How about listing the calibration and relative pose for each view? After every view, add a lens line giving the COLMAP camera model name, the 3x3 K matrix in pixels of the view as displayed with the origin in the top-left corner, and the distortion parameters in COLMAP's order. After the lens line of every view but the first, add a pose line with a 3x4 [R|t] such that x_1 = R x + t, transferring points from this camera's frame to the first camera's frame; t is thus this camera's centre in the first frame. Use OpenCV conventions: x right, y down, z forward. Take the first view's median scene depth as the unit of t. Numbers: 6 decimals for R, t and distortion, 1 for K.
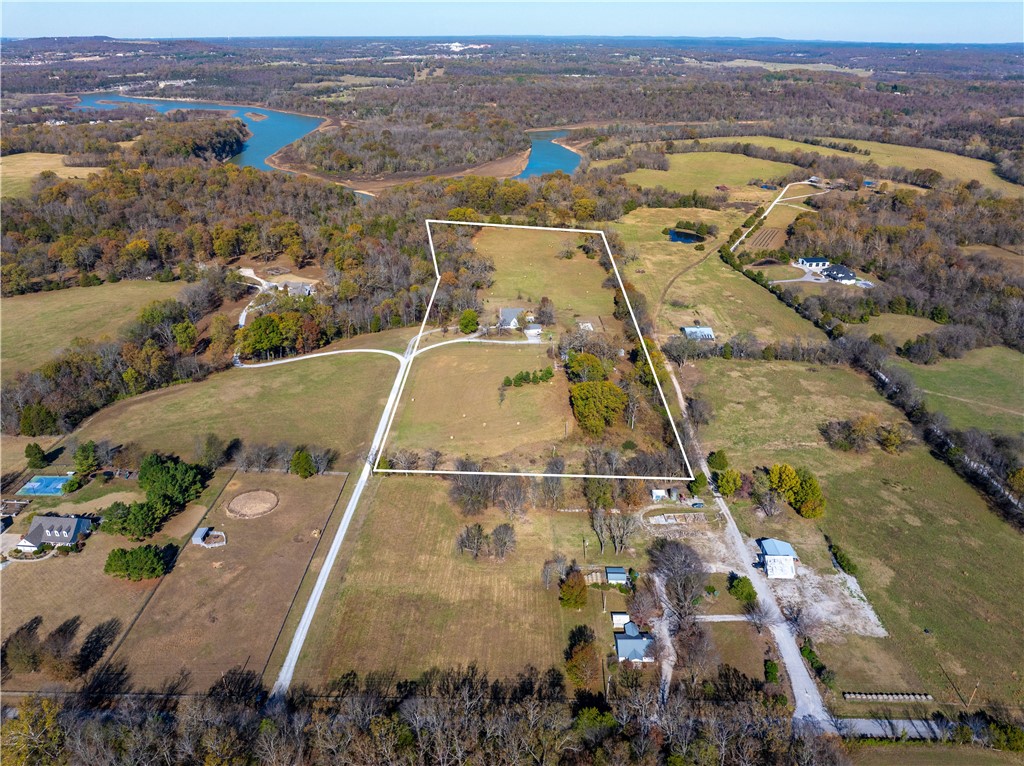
lens RADIAL K [[718.4, 0, 510.0], [0, 718.4, 383.3], [0, 0, 1]] dist [-0.065139, 0.038767]
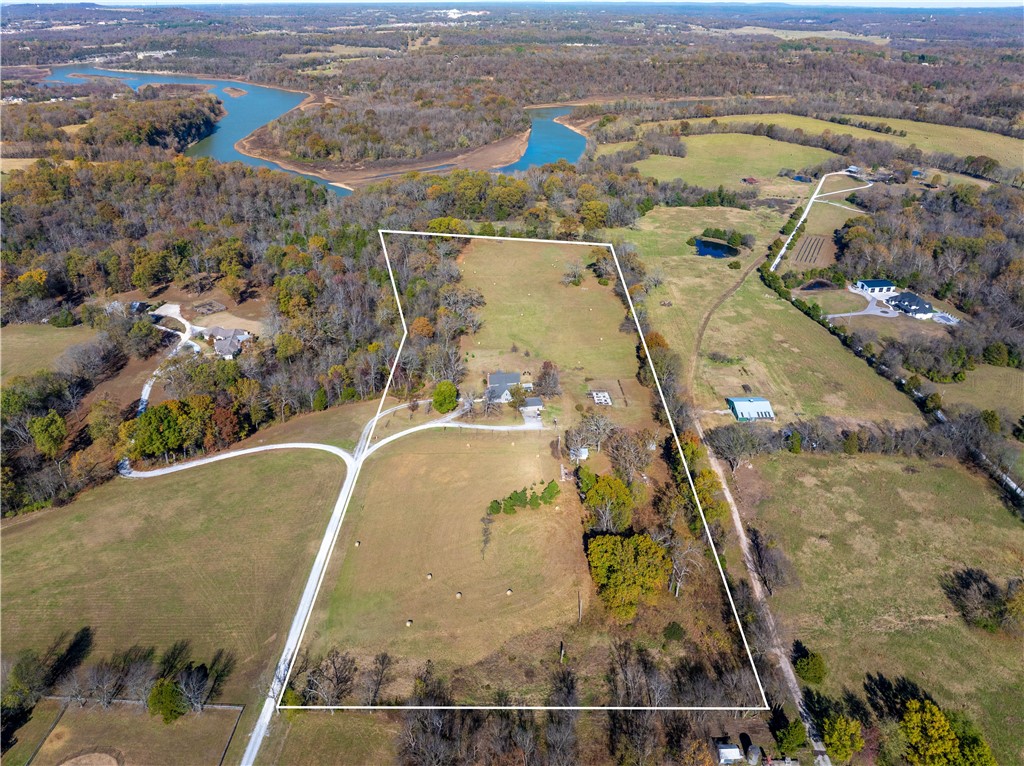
lens RADIAL K [[718.4, 0, 510.8], [0, 718.4, 393.4], [0, 0, 1]] dist [-0.065139, 0.038767]
pose [[0.999996, -0.002783, -0.000196, 0.006846], [0.002789, 0.998743, 0.050056, -0.079360], [0.000057, -0.050056, 0.998746, 0.160927]]
